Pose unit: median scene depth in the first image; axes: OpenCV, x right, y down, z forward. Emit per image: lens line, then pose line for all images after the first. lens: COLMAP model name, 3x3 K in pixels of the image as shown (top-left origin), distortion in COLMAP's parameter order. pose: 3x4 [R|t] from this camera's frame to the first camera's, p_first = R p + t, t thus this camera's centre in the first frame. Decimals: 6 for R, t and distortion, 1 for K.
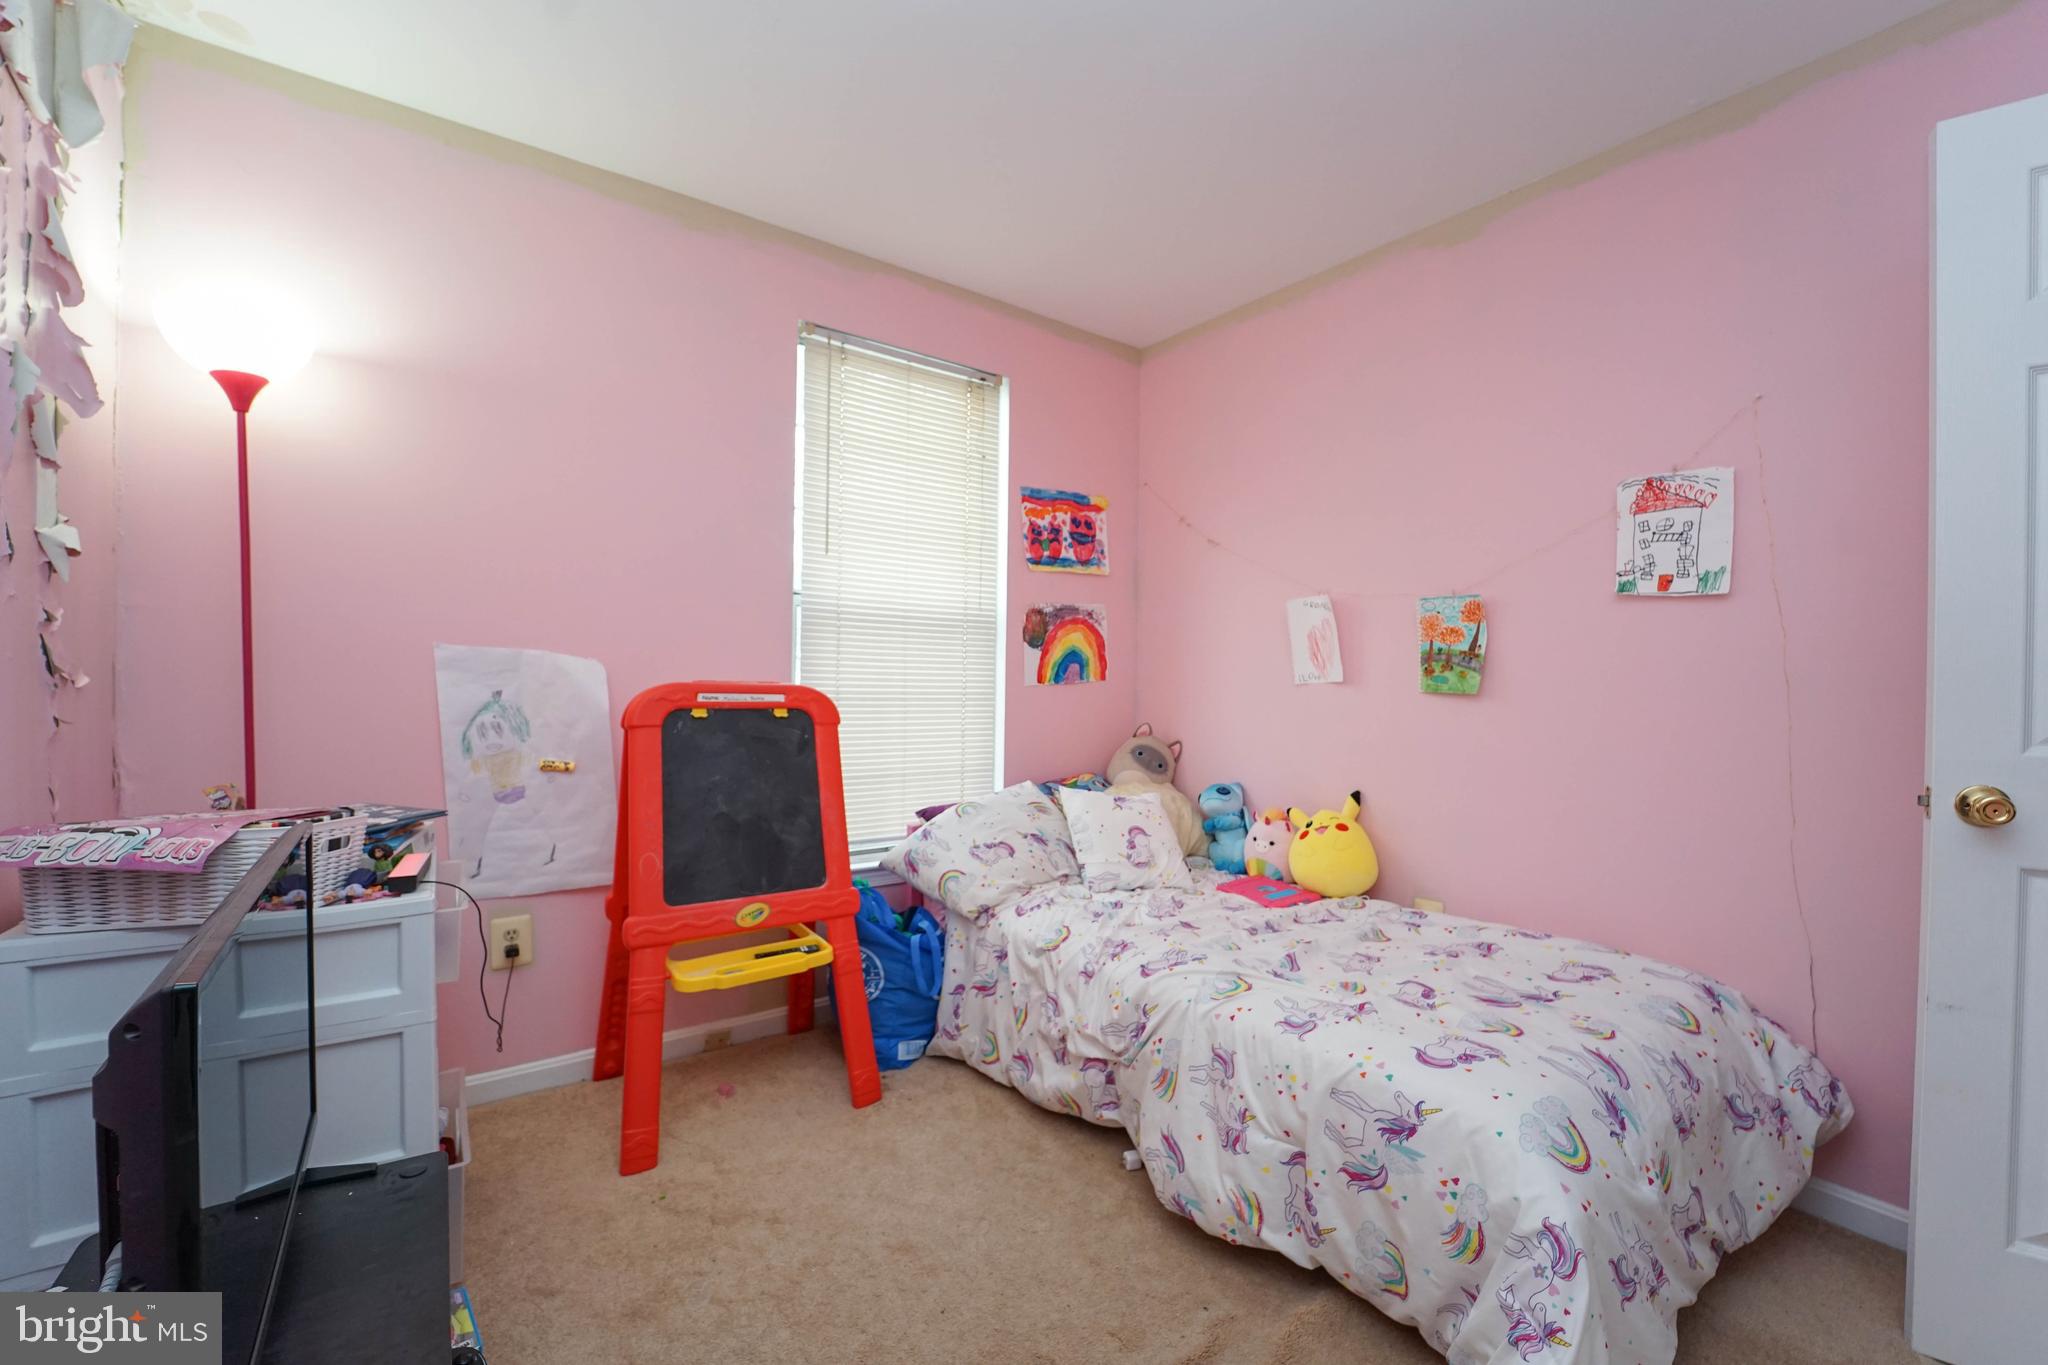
lens RADIAL K [[828.0, 0, 1049.5], [0, 828.0, 689.0], [0, 0, 1]] dist [-0.023766, 0.000346]
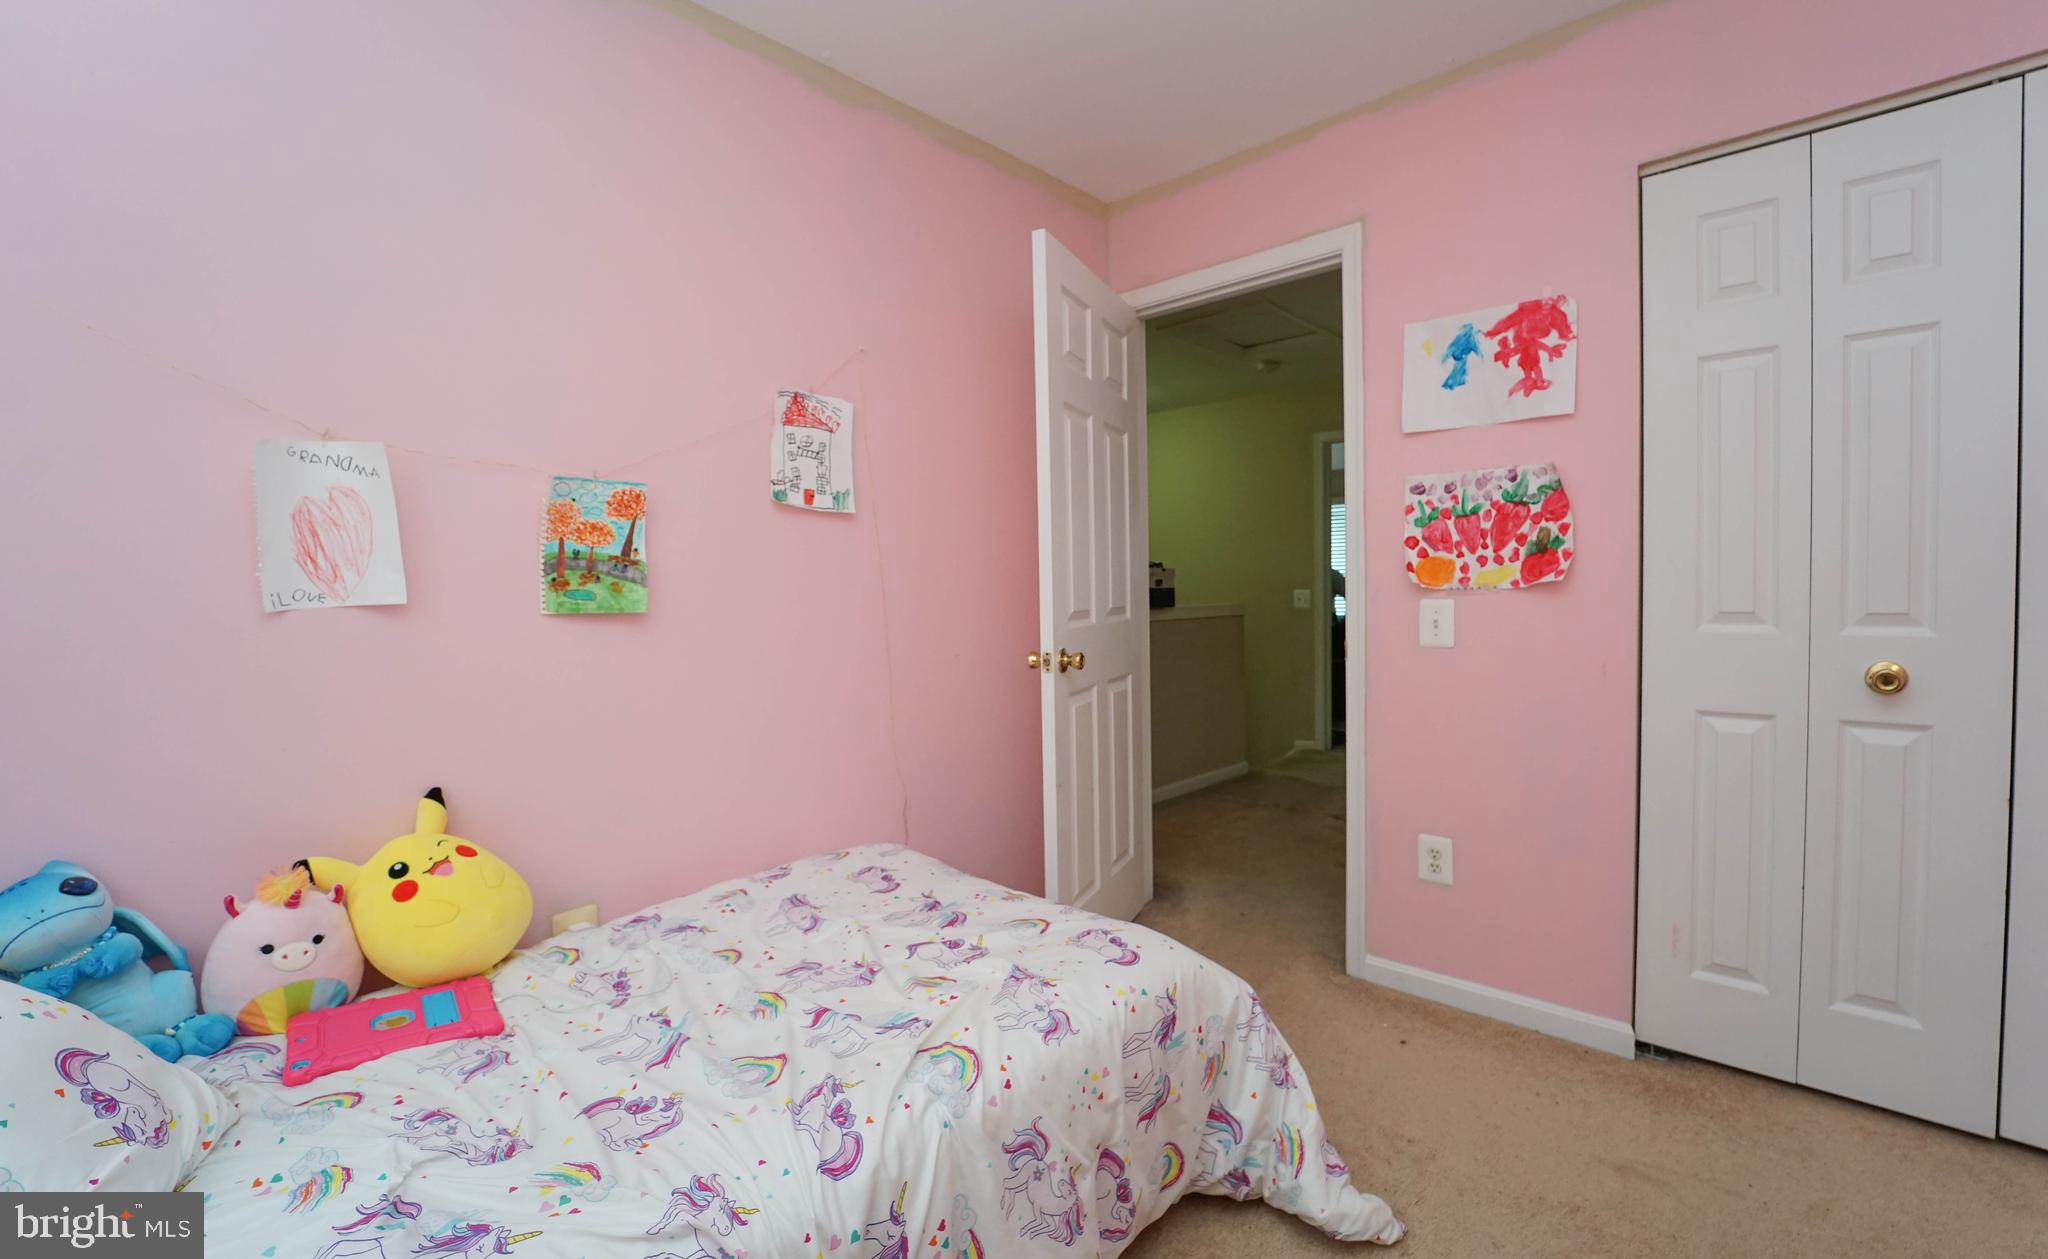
lens RADIAL K [[873.0, 0, 1009.2], [0, 873.0, 622.0], [0, 0, 1]] dist [-0.026351, -0.000477]
pose [[-0.170107, -0.042567, 0.984506, -0.333636], [0.031358, 0.998327, 0.048583, -0.013419], [-0.984926, 0.039137, -0.168488, 0.786283]]
